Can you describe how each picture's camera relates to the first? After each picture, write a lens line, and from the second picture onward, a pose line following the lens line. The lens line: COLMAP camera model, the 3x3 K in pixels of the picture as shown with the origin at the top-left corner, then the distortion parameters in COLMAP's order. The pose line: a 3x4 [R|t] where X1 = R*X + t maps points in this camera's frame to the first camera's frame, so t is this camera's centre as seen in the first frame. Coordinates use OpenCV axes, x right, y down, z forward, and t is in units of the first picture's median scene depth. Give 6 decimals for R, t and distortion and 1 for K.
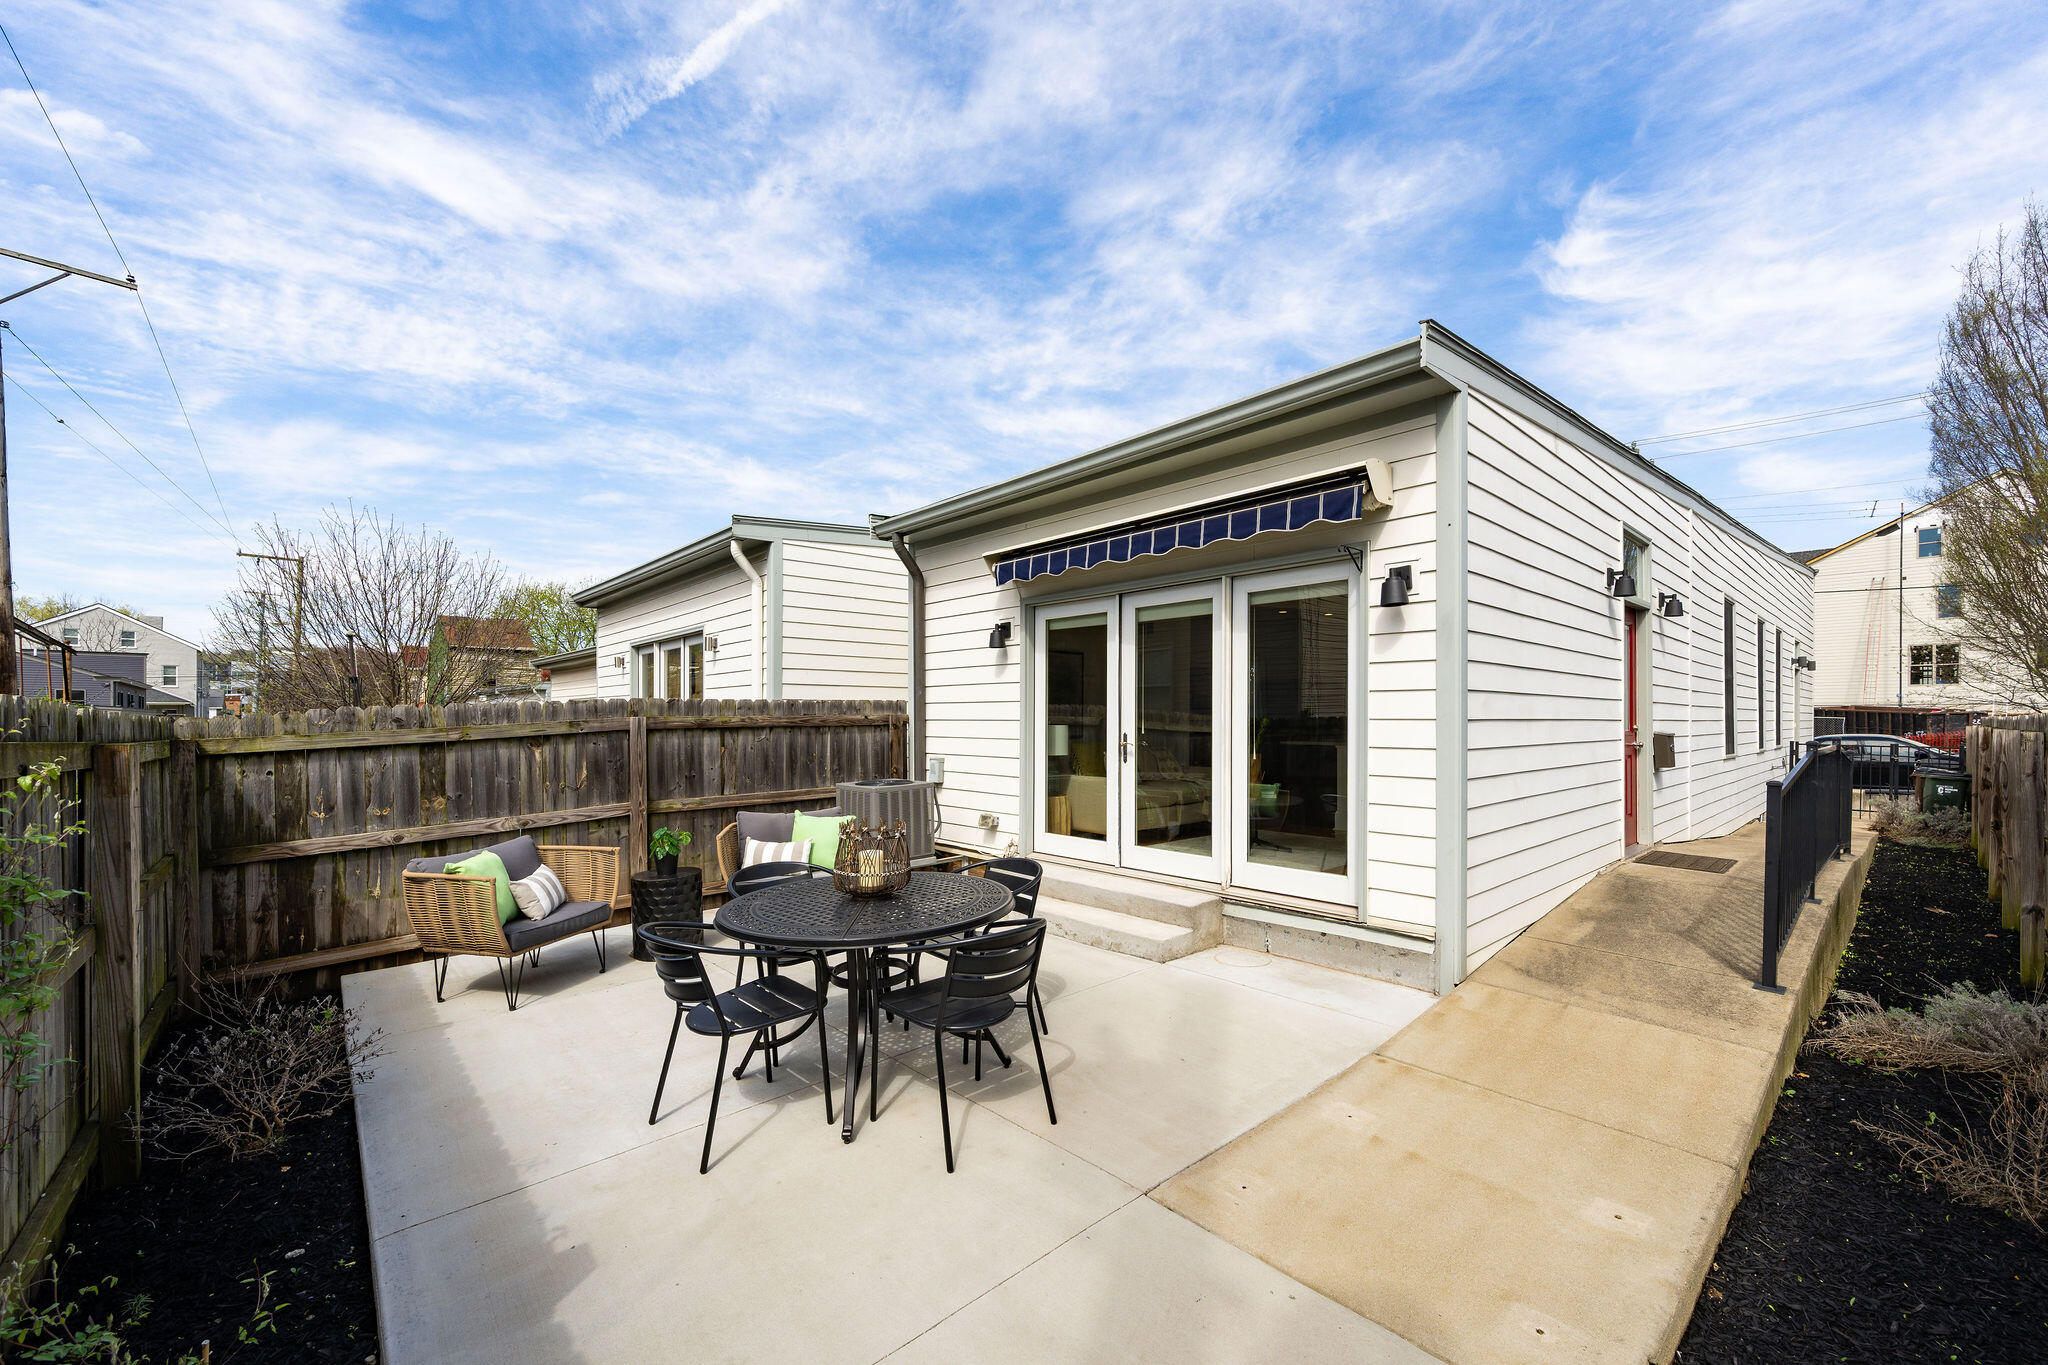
lens RADIAL K [[835.9, 0, 1049.3], [0, 835.9, 717.1], [0, 0, 1]] dist [-0.004598, -0.000015]
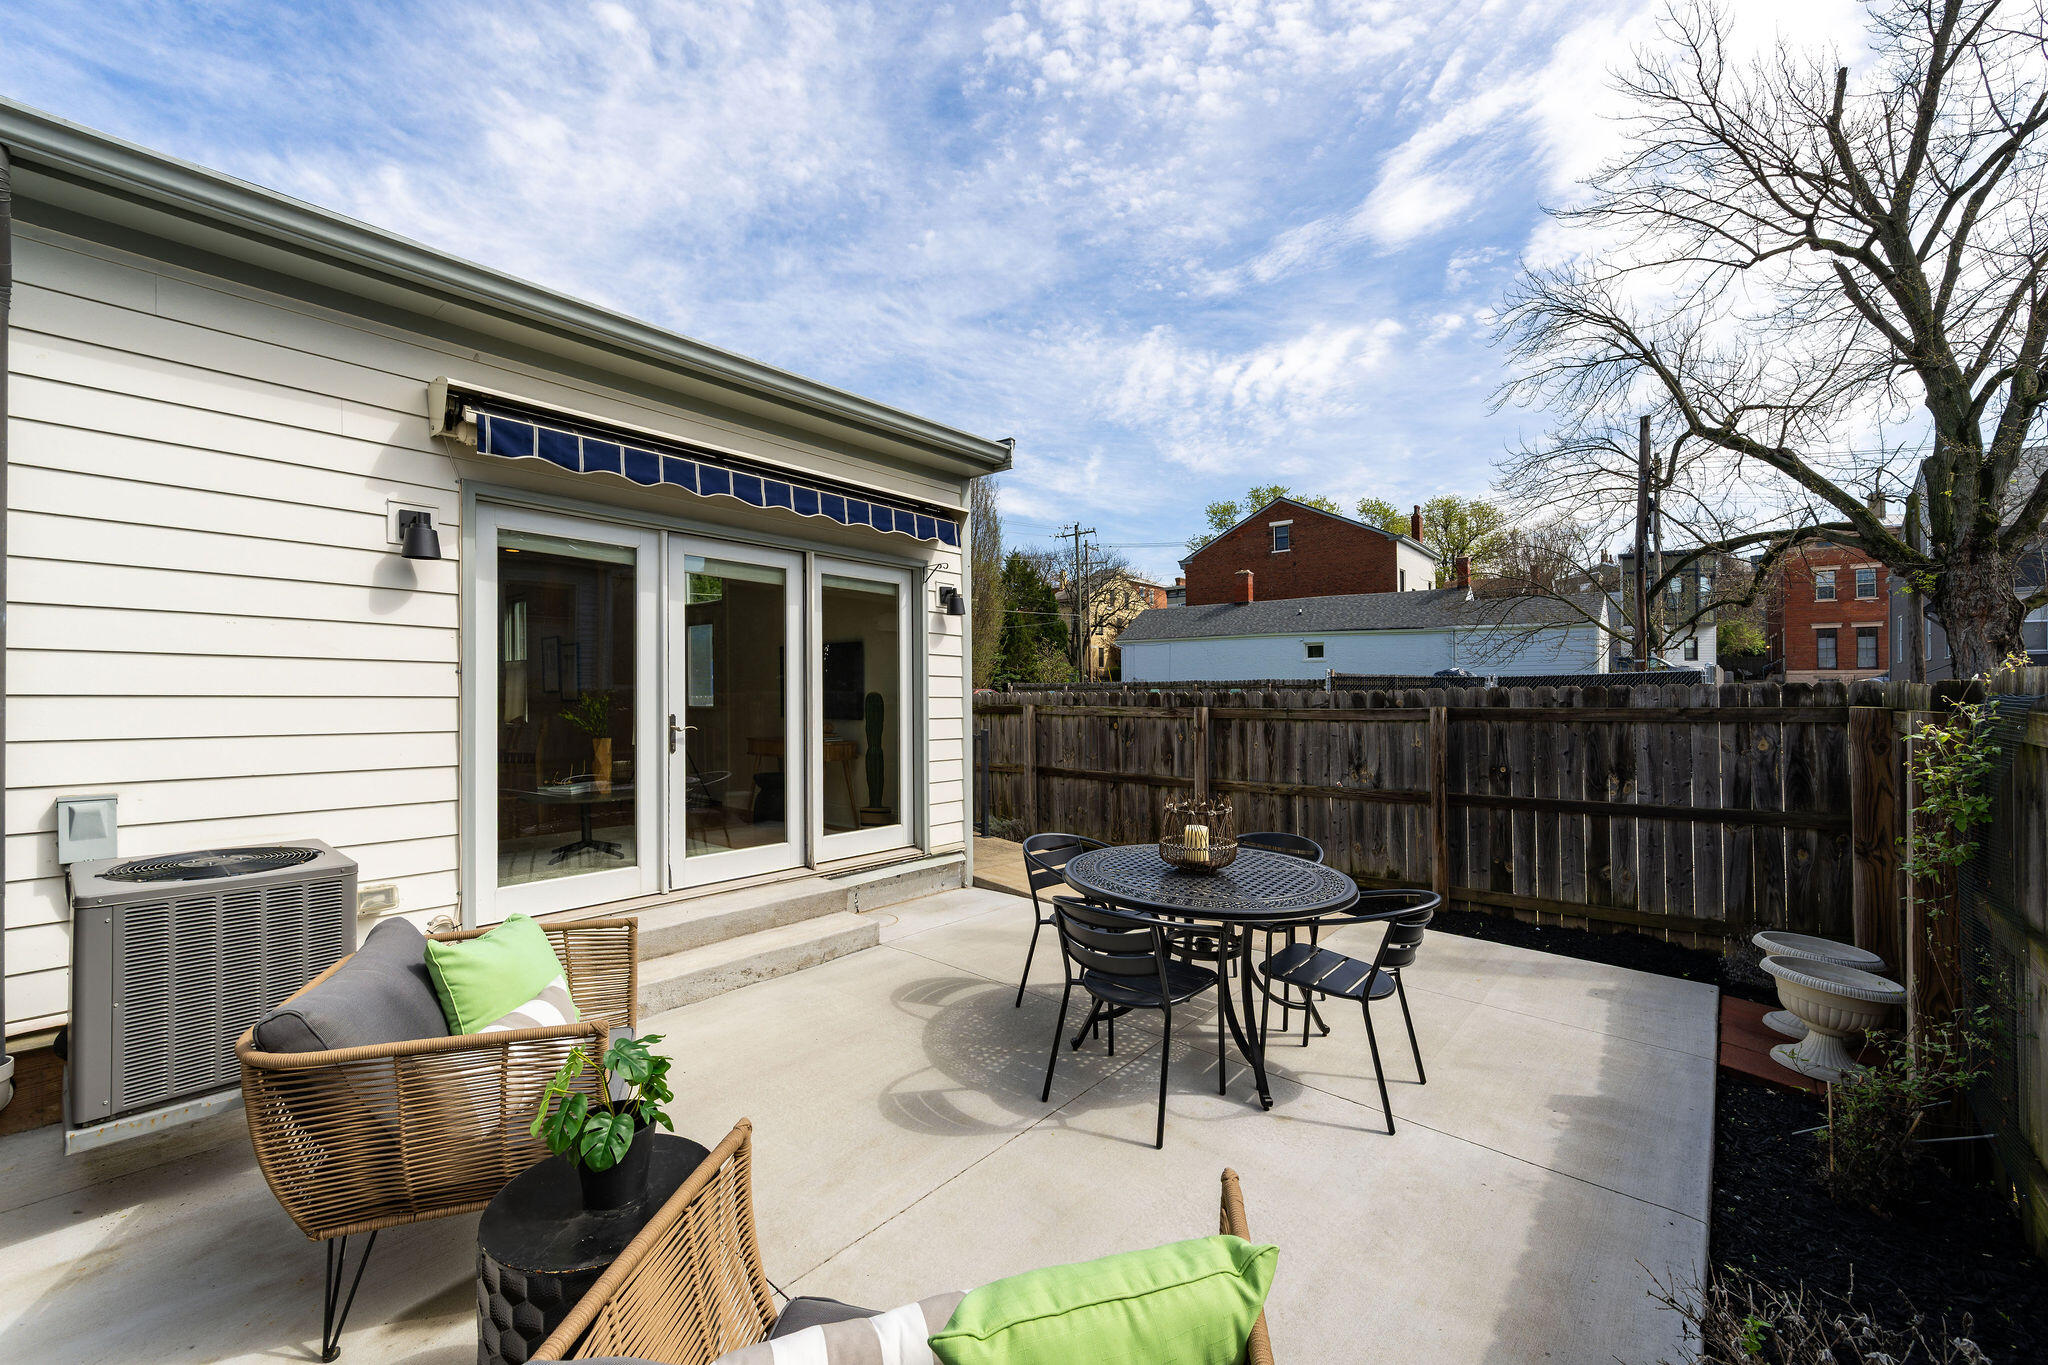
lens RADIAL K [[835.9, 0, 1022.3], [0, 835.9, 688.4], [0, 0, 1]] dist [-0.004598, -0.000015]
pose [[-0.136315, 0.013127, 0.990579, -0.760658], [-0.003329, 0.999900, -0.013708, 0.004913], [-0.990660, -0.005166, -0.136257, 0.844286]]
